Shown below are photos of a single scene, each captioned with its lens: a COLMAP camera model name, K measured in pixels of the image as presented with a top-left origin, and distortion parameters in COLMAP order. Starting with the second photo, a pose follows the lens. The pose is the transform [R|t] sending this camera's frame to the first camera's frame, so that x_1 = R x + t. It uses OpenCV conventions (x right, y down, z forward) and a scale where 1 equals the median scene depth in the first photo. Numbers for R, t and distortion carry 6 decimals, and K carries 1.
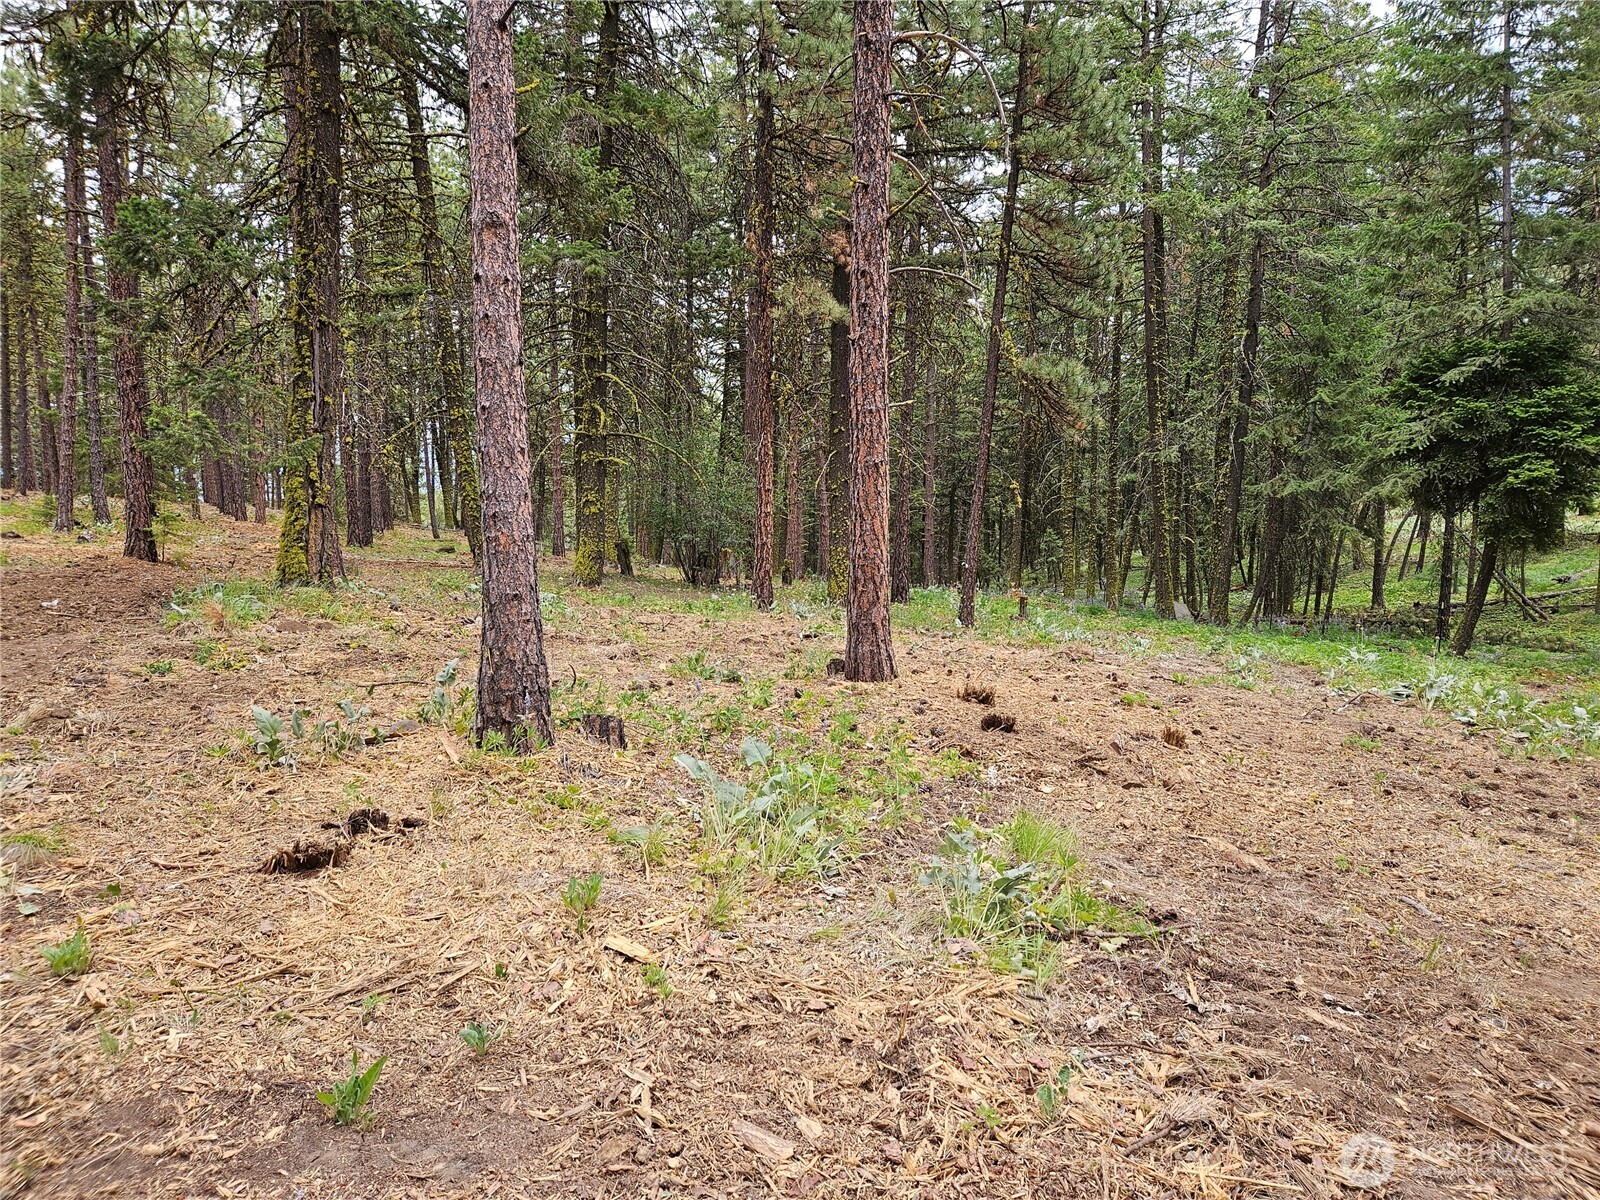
lens RADIAL K [[1055.0, 0, 803.9], [0, 1055.0, 596.6], [0, 0, 1]] dist [0.004968, 0.000942]
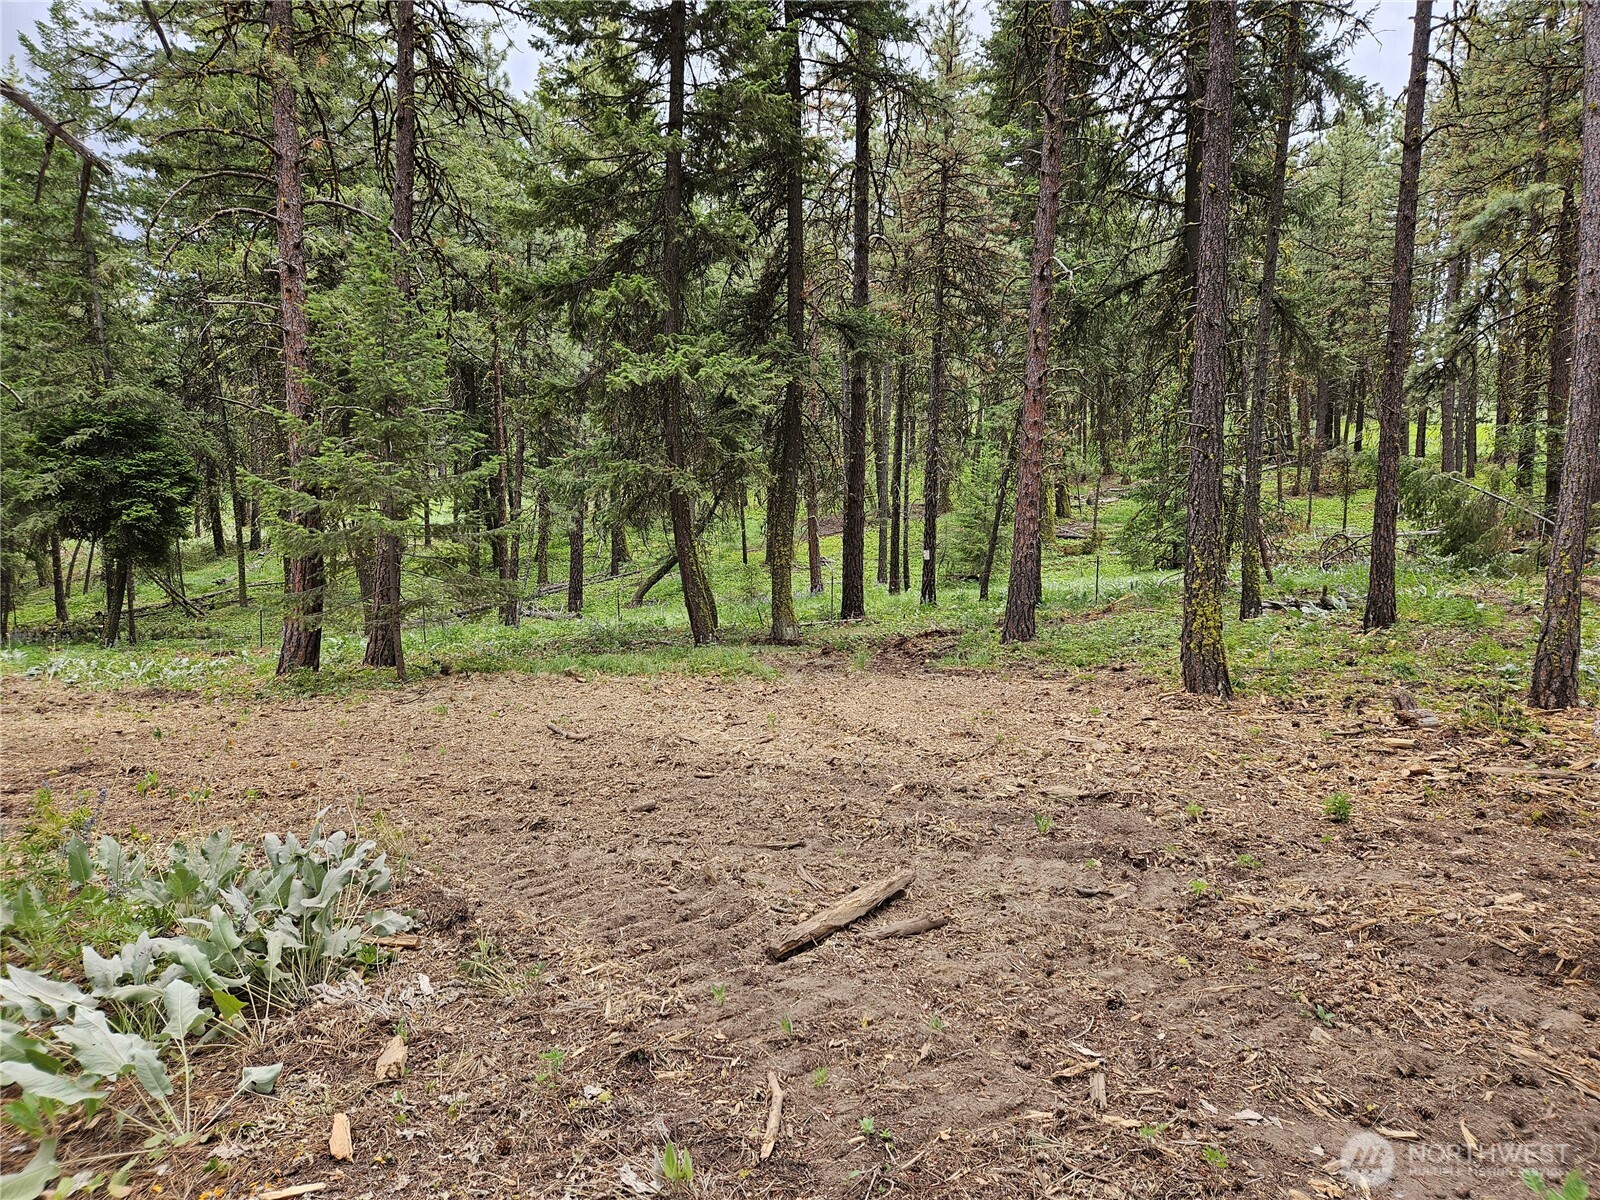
lens RADIAL K [[1055.0, 0, 804.5], [0, 1055.0, 591.7], [0, 0, 1]] dist [0.004968, 0.000942]
pose [[0.461078, -0.085136, 0.883266, -0.152735], [0.094849, 0.994413, 0.046337, 0.006403], [-0.882276, 0.062412, 0.466577, -0.420935]]
